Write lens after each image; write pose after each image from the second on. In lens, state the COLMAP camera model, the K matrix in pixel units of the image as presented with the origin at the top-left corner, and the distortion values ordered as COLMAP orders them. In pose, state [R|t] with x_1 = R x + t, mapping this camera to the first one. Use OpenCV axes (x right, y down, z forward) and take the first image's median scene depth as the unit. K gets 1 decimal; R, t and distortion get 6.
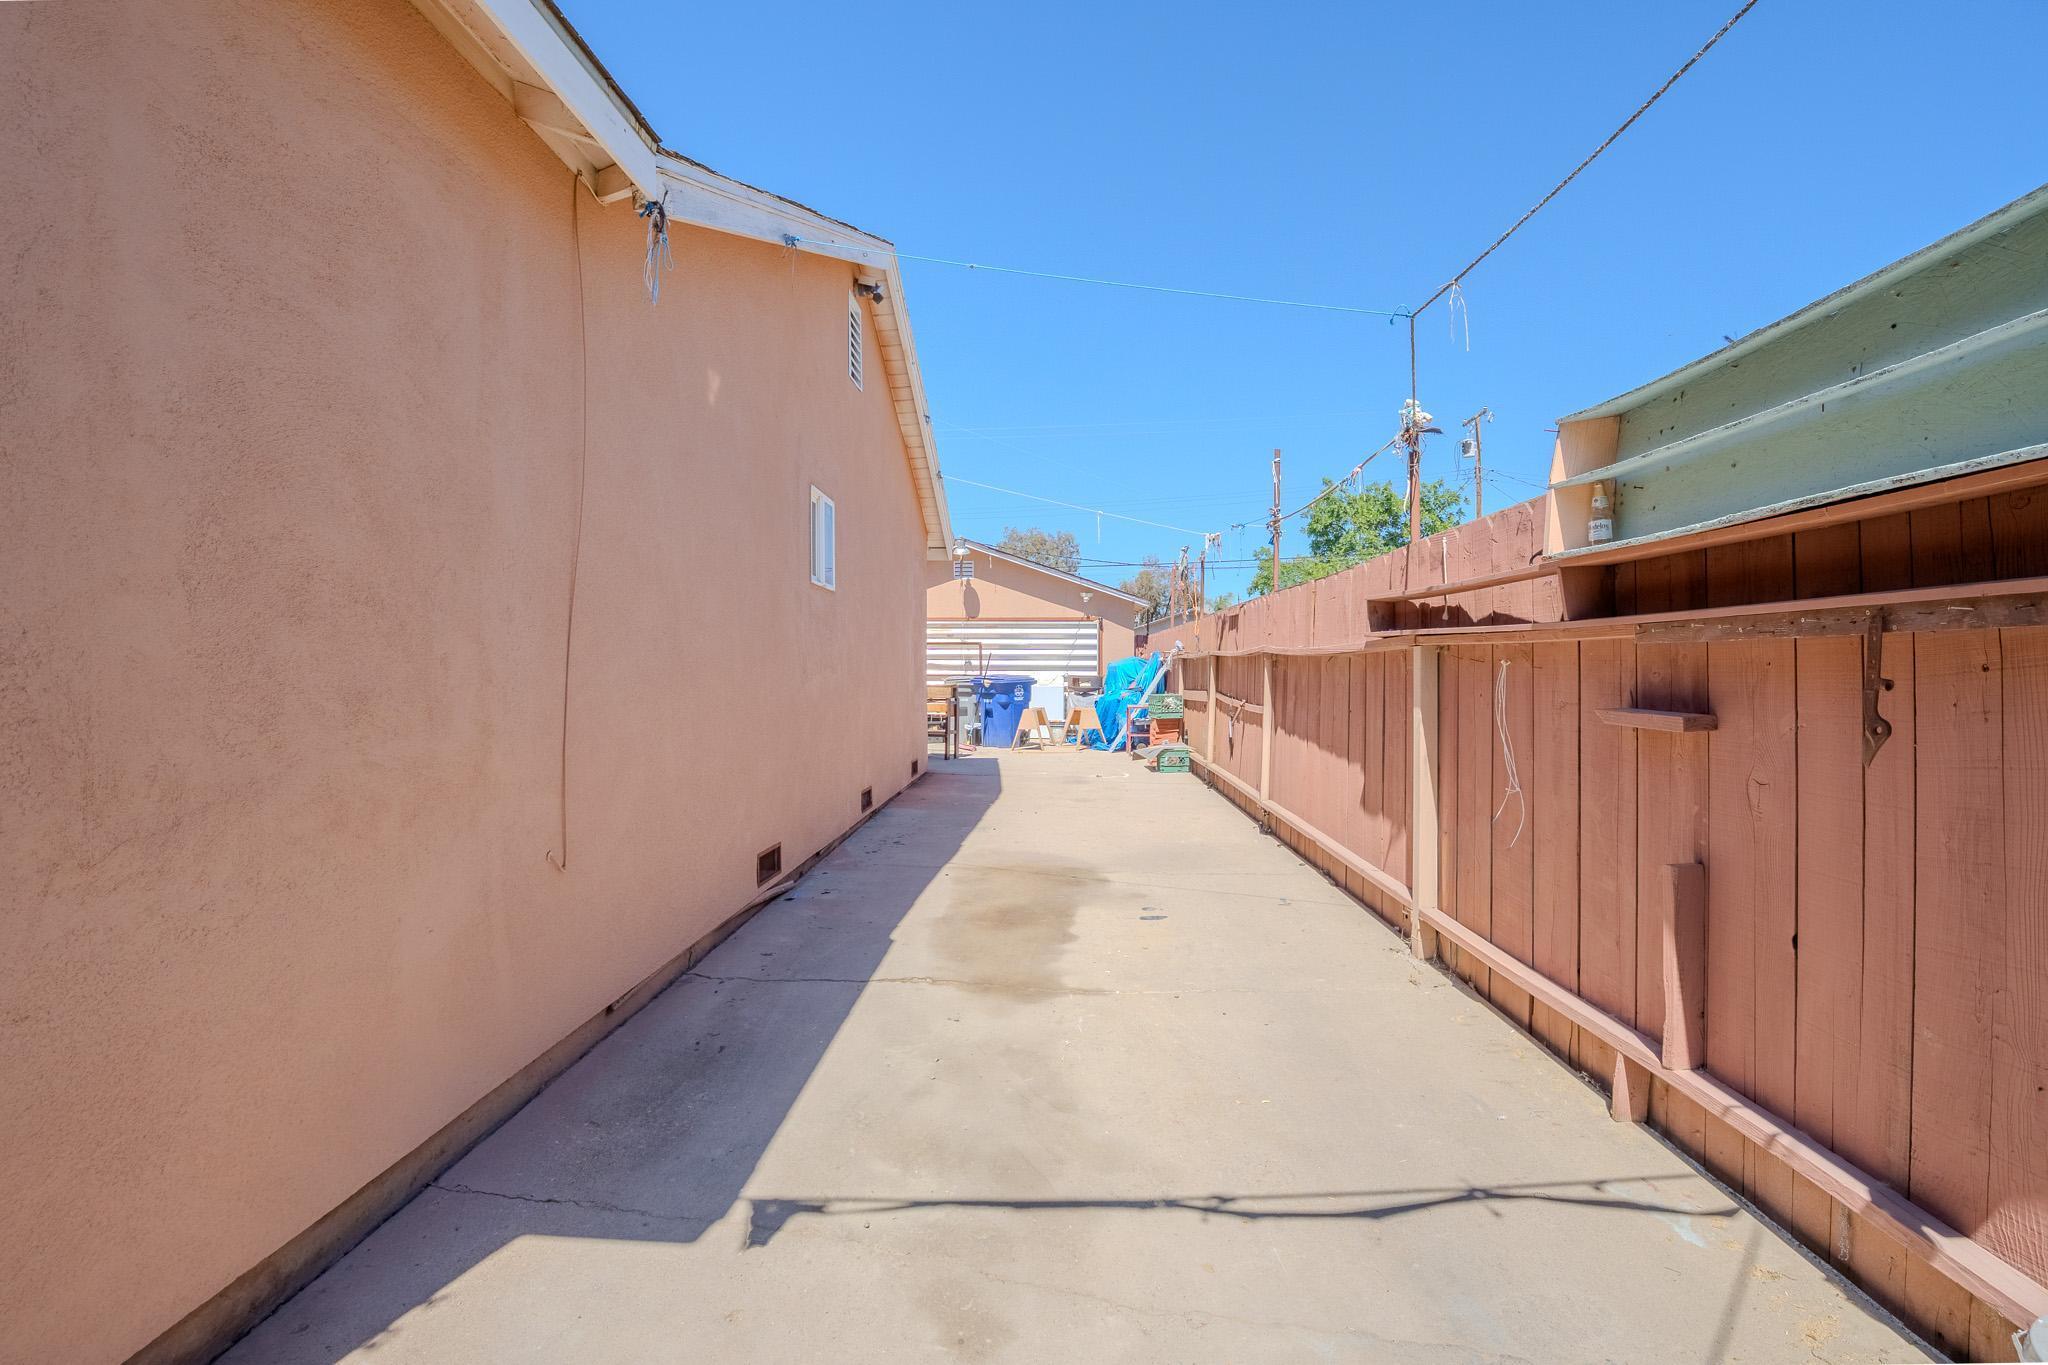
lens RADIAL K [[907.2, 0, 1029.5], [0, 907.2, 673.0], [0, 0, 1]] dist [-0.055978, 0.008727]
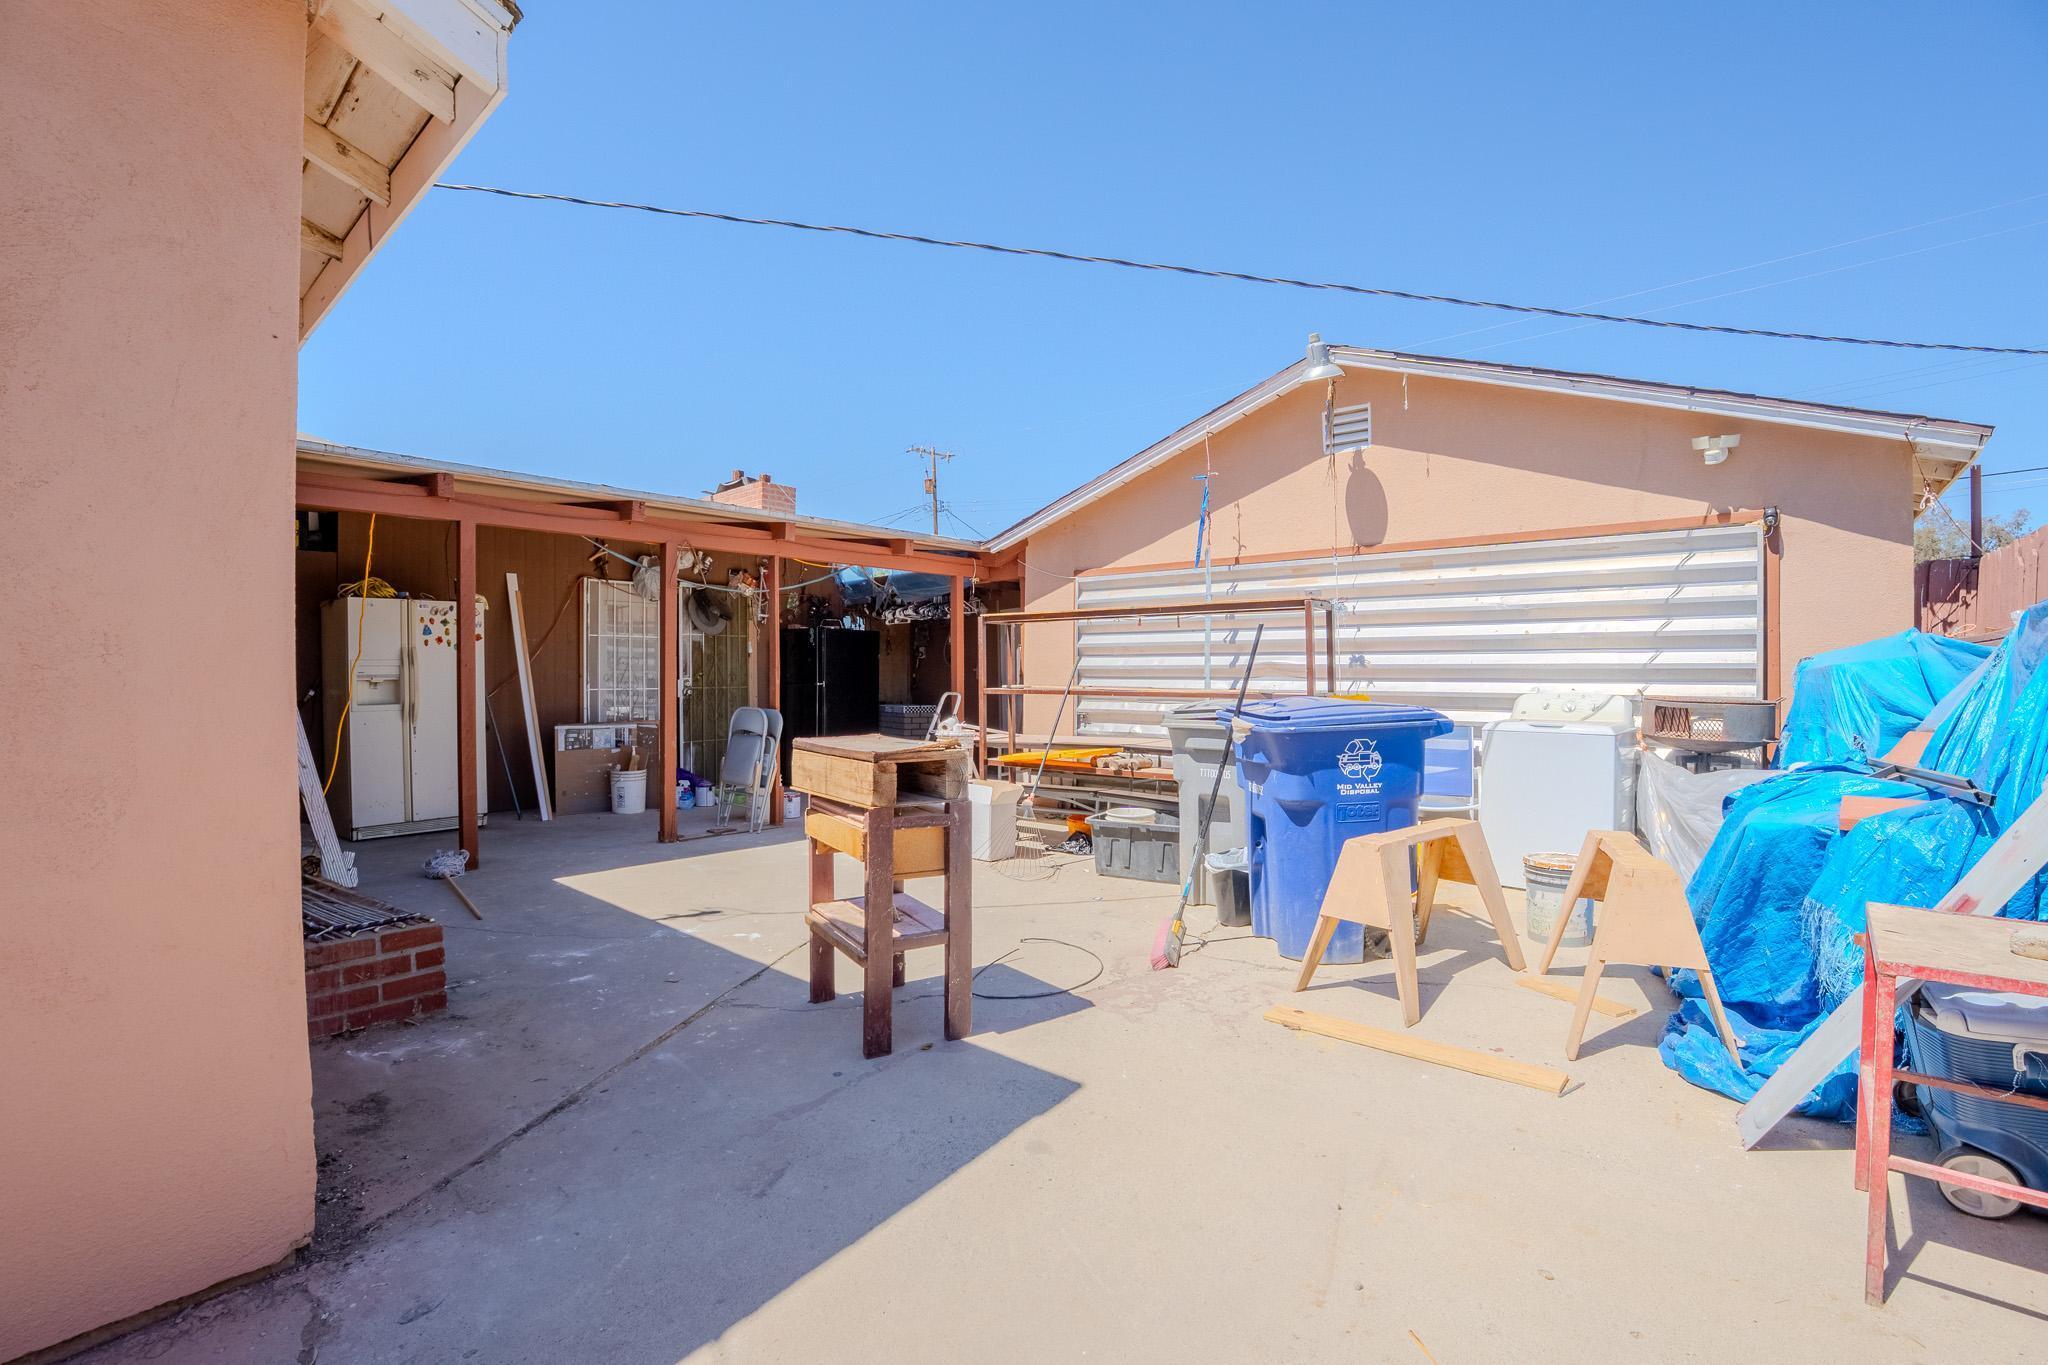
lens RADIAL K [[907.2, 0, 1020.2], [0, 907.2, 678.1], [0, 0, 1]] dist [-0.055978, 0.008727]
pose [[0.776804, 0.004777, -0.629724, 0.067543], [0.000944, 0.999961, 0.008749, -0.006953], [0.629742, -0.007391, 0.776769, 0.611134]]
